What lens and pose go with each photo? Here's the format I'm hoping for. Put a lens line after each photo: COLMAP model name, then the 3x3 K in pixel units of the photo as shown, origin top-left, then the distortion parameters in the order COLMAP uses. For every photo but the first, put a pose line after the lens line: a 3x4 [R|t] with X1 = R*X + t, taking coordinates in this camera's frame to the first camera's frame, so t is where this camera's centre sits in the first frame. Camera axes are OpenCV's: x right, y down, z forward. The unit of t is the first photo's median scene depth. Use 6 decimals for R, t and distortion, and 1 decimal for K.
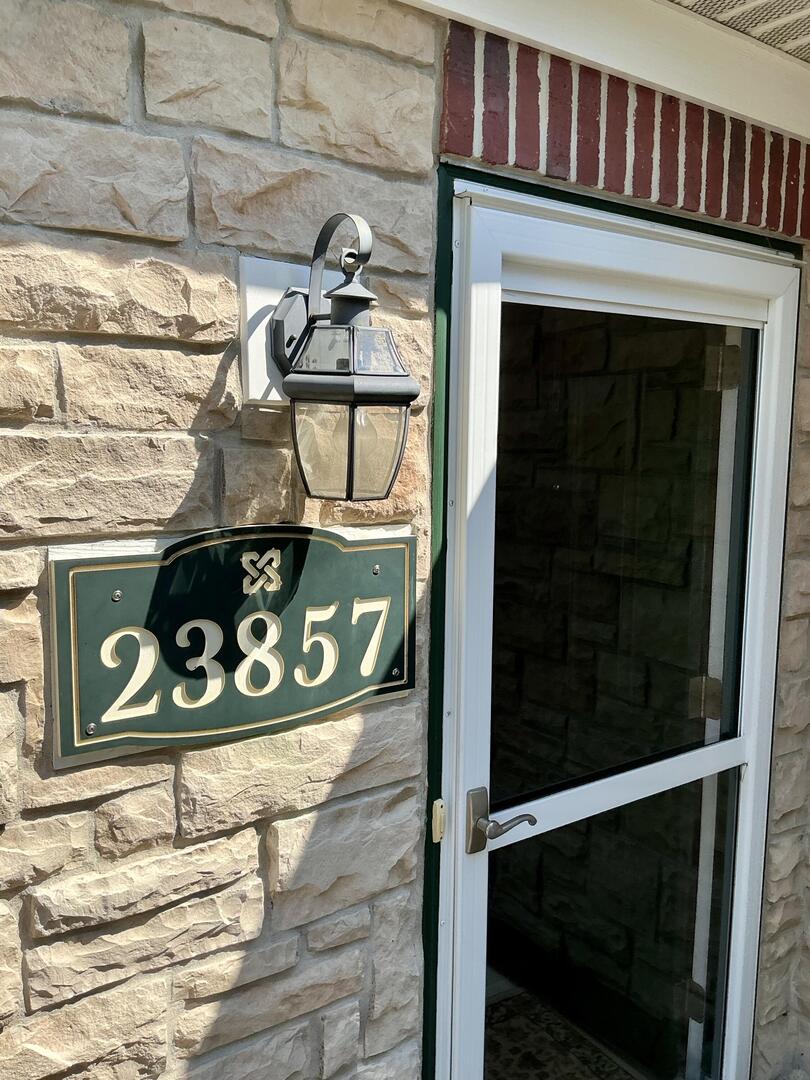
lens RADIAL K [[895.8, 0, 405.0], [0, 895.8, 540.0], [0, 0, 1]] dist [0.128465, -0.275723]
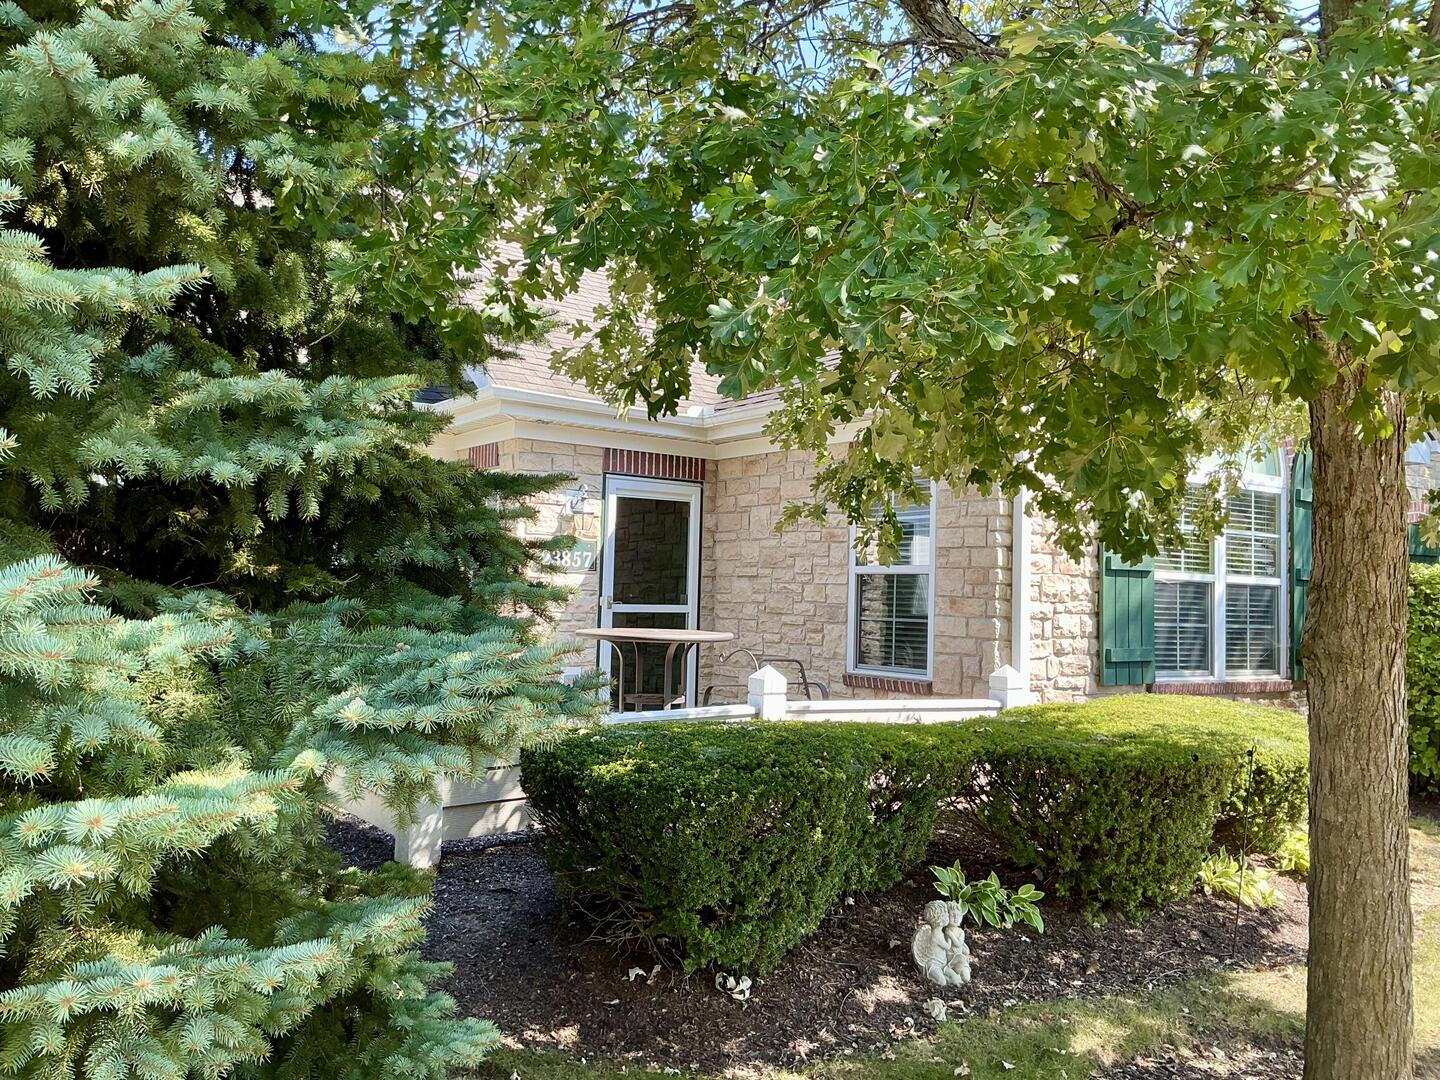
lens RADIAL K [[1194.4, 0, 720.0], [0, 1194.4, 540.0], [0, 0, 1]] dist [0.128465, -0.275723]
pose [[0.999832, 0.014910, -0.010641, 0.857825], [-0.016547, 0.984335, -0.175528, 1.284979], [0.007857, 0.175674, 0.984417, -6.249719]]
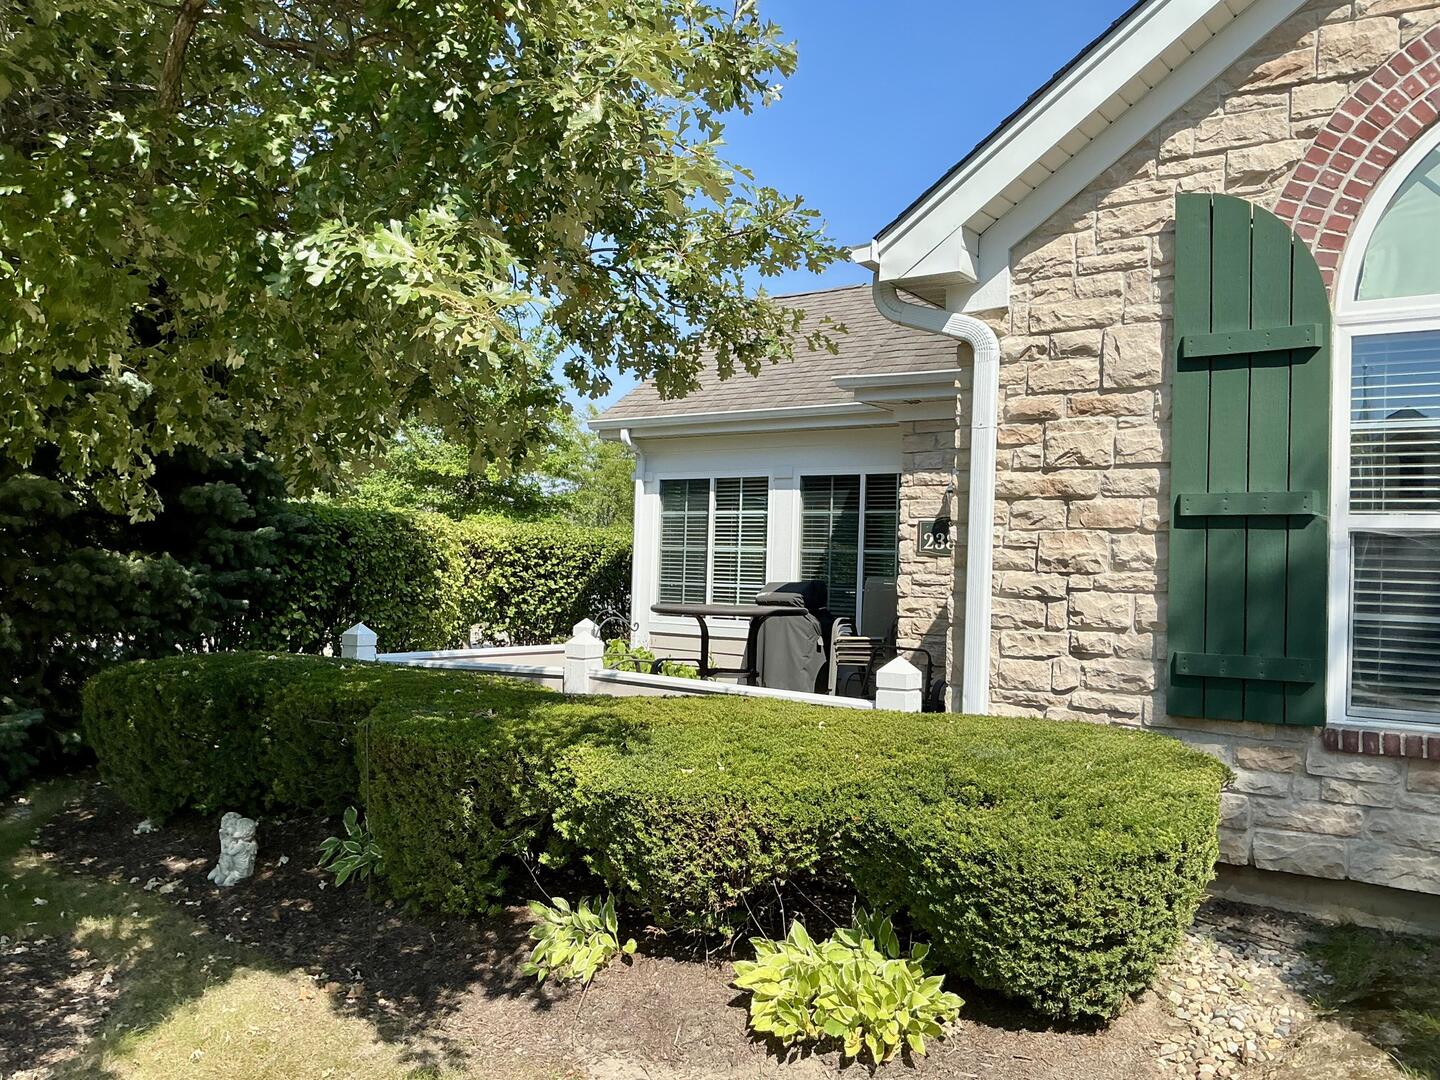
lens RADIAL K [[1173.0, 0, 686.4], [0, 1173.0, 541.1], [0, 0, 1]] dist [0.114169, -0.226489]
pose [[0.305833, -0.028523, -0.951658, 5.835368], [-0.146283, 0.986275, -0.076571, 0.866771], [0.940780, 0.162629, 0.297463, -2.474913]]
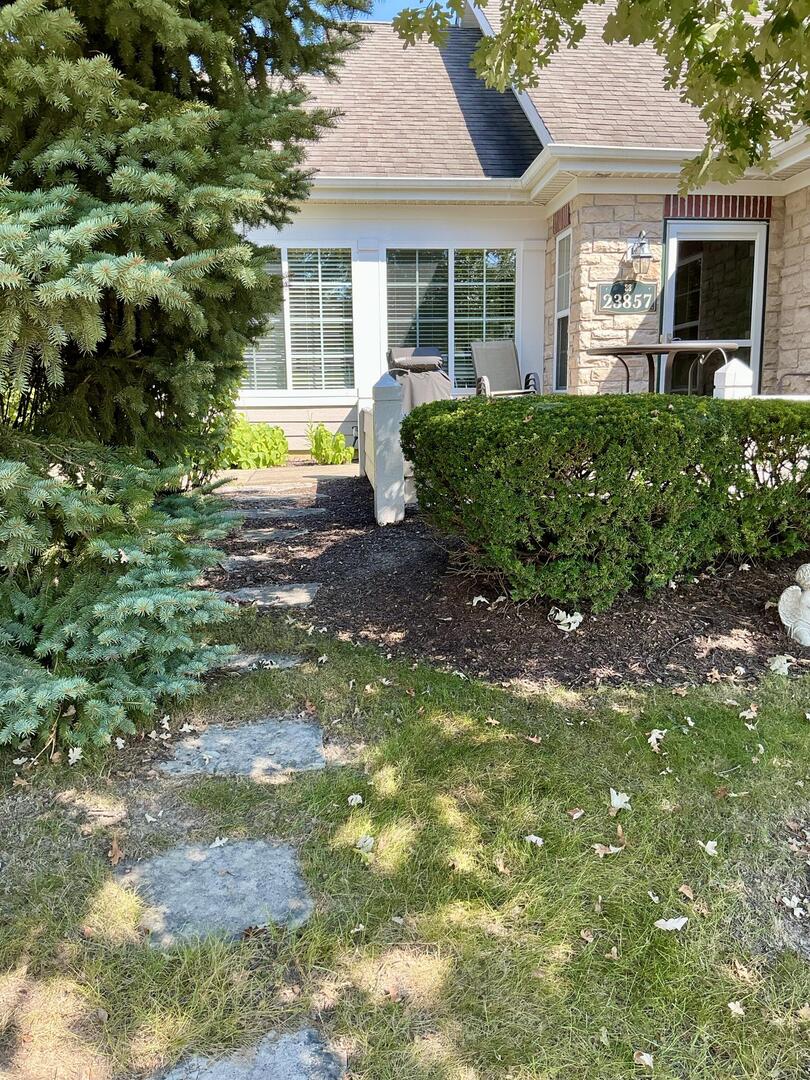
lens RADIAL K [[895.8, 0, 405.0], [0, 895.8, 540.0], [0, 0, 1]] dist [0.128465, -0.275723]
pose [[0.861512, 0.060308, -0.504142, 1.799390], [-0.043281, 0.998030, 0.045427, 1.571163], [0.505888, -0.017316, 0.862425, -5.303404]]
